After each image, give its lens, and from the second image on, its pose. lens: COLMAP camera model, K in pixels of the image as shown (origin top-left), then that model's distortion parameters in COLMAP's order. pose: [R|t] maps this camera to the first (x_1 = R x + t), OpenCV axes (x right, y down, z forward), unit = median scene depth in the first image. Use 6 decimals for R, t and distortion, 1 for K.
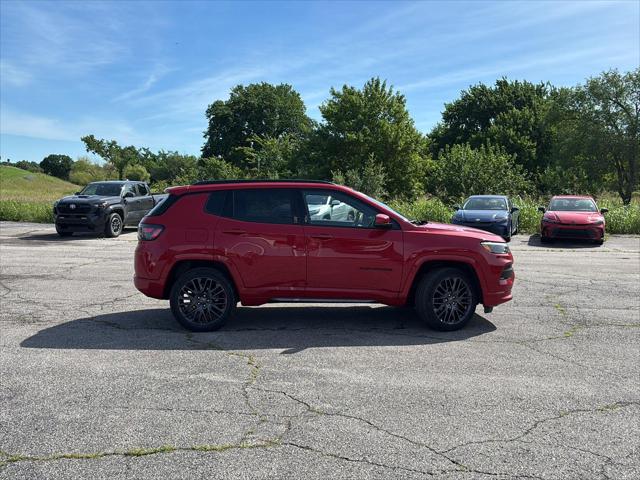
lens RADIAL K [[620.7, 0, 317.3], [0, 620.7, 239.8], [0, 0, 1]] dist [0.031608, -0.024129]
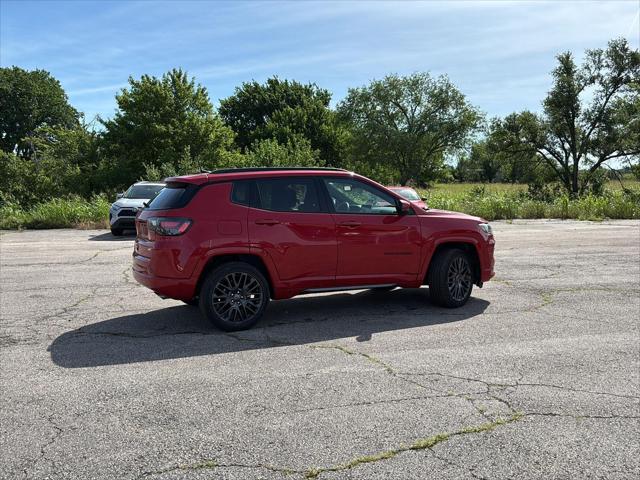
lens RADIAL K [[618.6, 0, 320.0], [0, 618.6, 240.0], [0, 0, 1]] dist [0.088452, -0.193648]
pose [[0.924554, -0.046553, 0.378196, -0.087004], [0.043869, 0.998914, 0.015716, 0.000506], [-0.378517, 0.002060, 0.925592, 0.019077]]
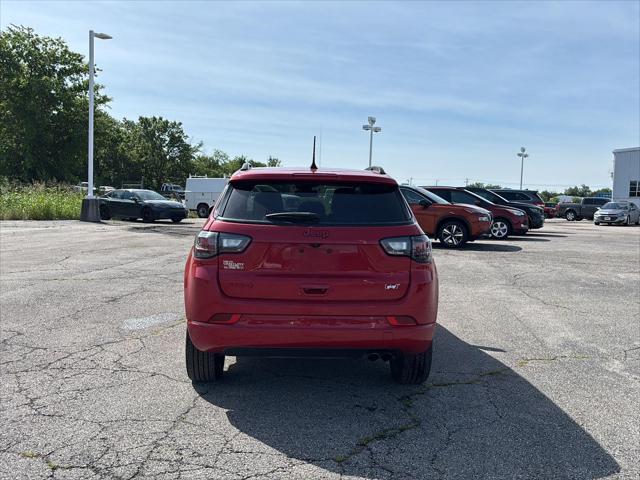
lens RADIAL K [[618.6, 0, 320.0], [0, 618.6, 240.0], [0, 0, 1]] dist [0.088452, -0.193648]
pose [[-0.019285, -0.077101, 0.996837, -0.184592], [0.044846, 0.995952, 0.077900, -0.014686], [-0.998808, 0.046206, -0.015749, 0.226152]]
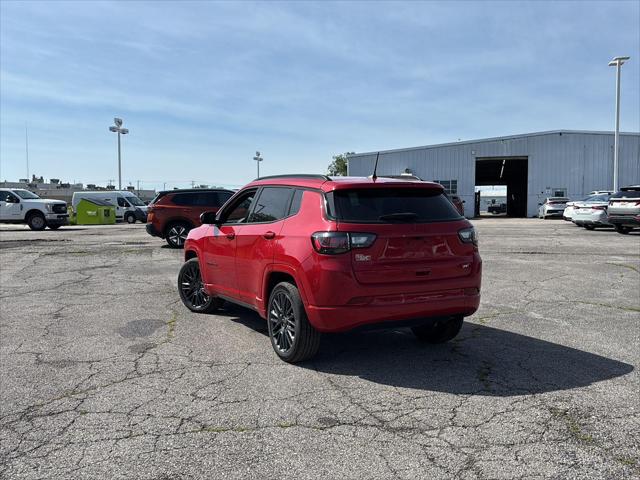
lens RADIAL K [[618.6, 0, 320.0], [0, 618.6, 240.0], [0, 0, 1]] dist [0.088452, -0.193648]
pose [[-0.449985, -0.059960, 0.891021, -0.192008], [0.064710, 0.992931, 0.099498, -0.020653], [-0.890688, 0.102431, -0.442925, 0.312341]]
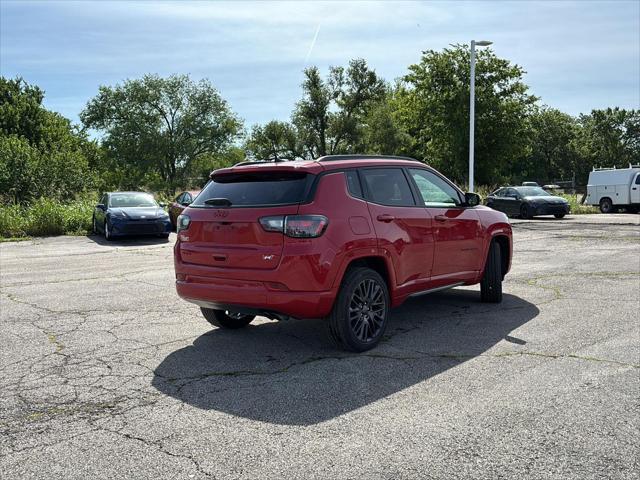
lens RADIAL K [[620.7, 0, 317.3], [0, 620.7, 239.8], [0, 0, 1]] dist [0.031608, -0.024129]
pose [[0.652888, -0.074664, 0.753765, -0.166931], [0.078903, 0.996420, 0.030357, -0.003533], [-0.753333, 0.039654, 0.656442, 0.111455]]
